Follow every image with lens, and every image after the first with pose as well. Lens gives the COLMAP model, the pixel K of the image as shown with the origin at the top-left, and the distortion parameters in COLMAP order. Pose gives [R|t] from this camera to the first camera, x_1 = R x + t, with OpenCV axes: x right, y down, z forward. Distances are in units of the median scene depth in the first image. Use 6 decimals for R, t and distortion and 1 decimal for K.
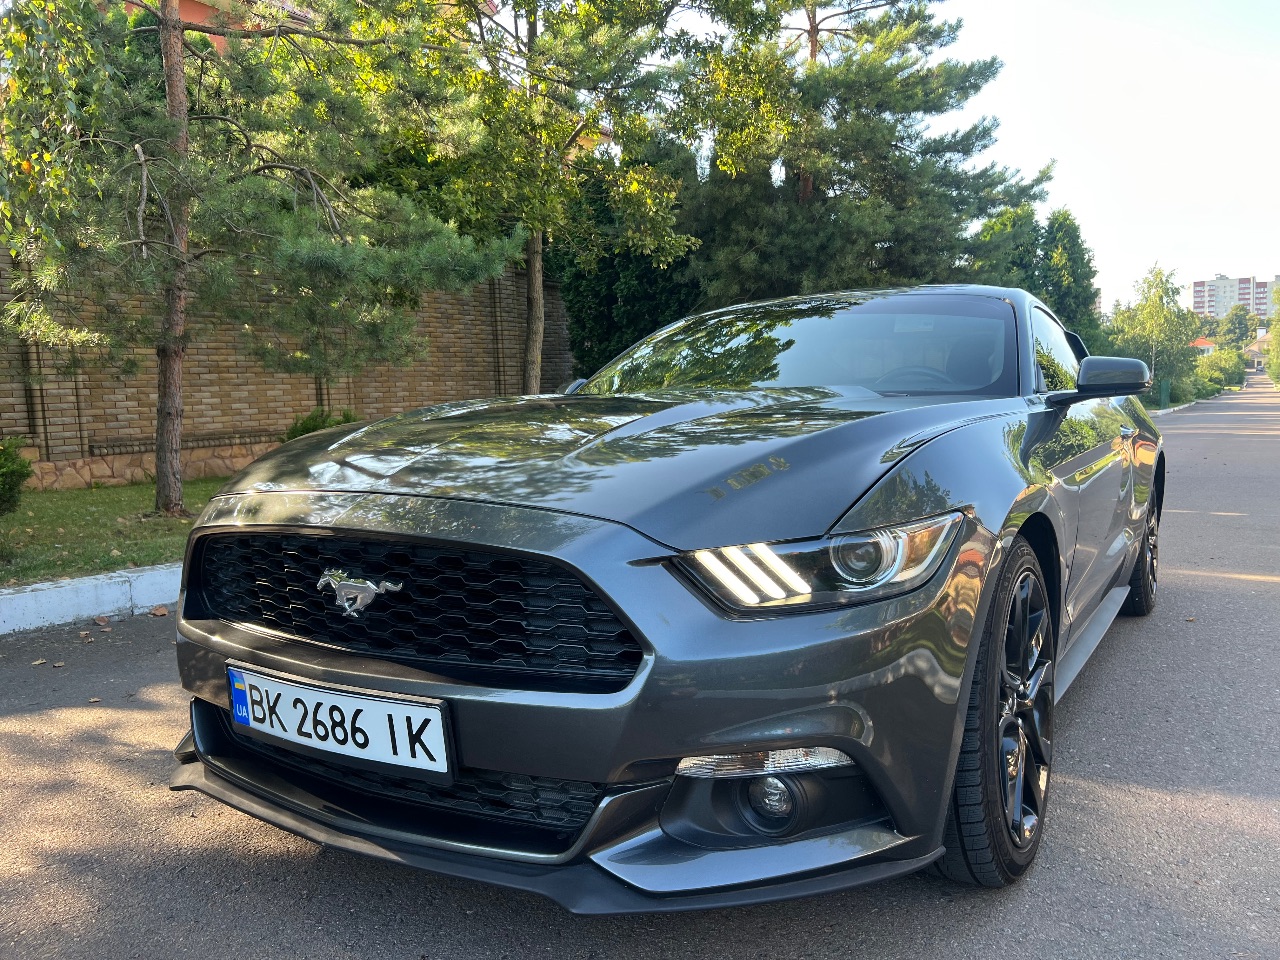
lens RADIAL K [[968.8, 0, 640.0], [0, 968.8, 480.0], [0, 0, 1]] dist [0.060143, -0.070281]
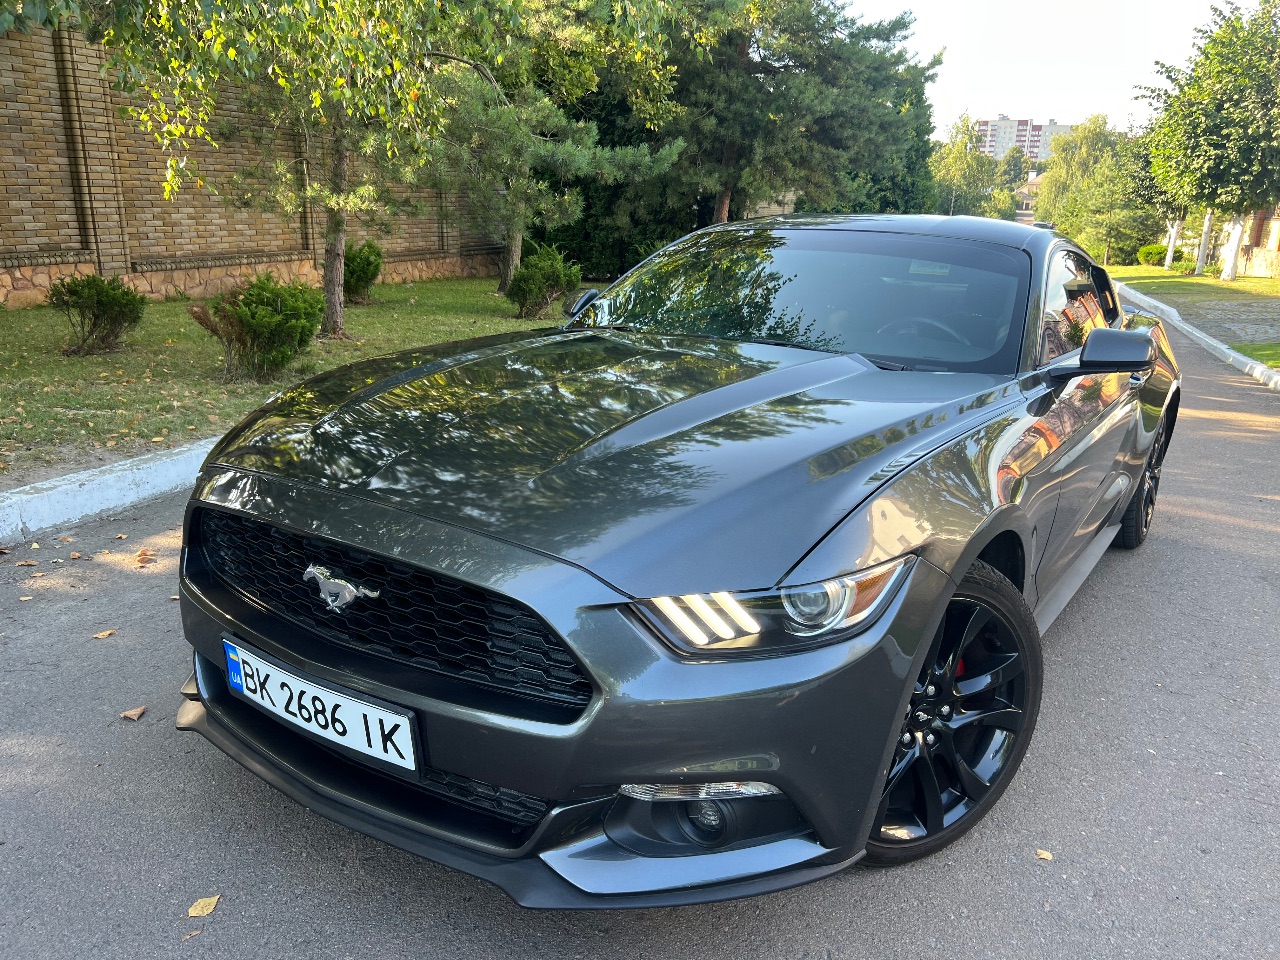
lens RADIAL K [[968.8, 0, 640.0], [0, 968.8, 480.0], [0, 0, 1]] dist [0.060143, -0.070281]
pose [[0.978202, 0.005037, 0.207593, -0.204169], [-0.044057, 0.981980, 0.183775, -0.019859], [-0.202926, -0.188915, 0.960798, -0.172335]]
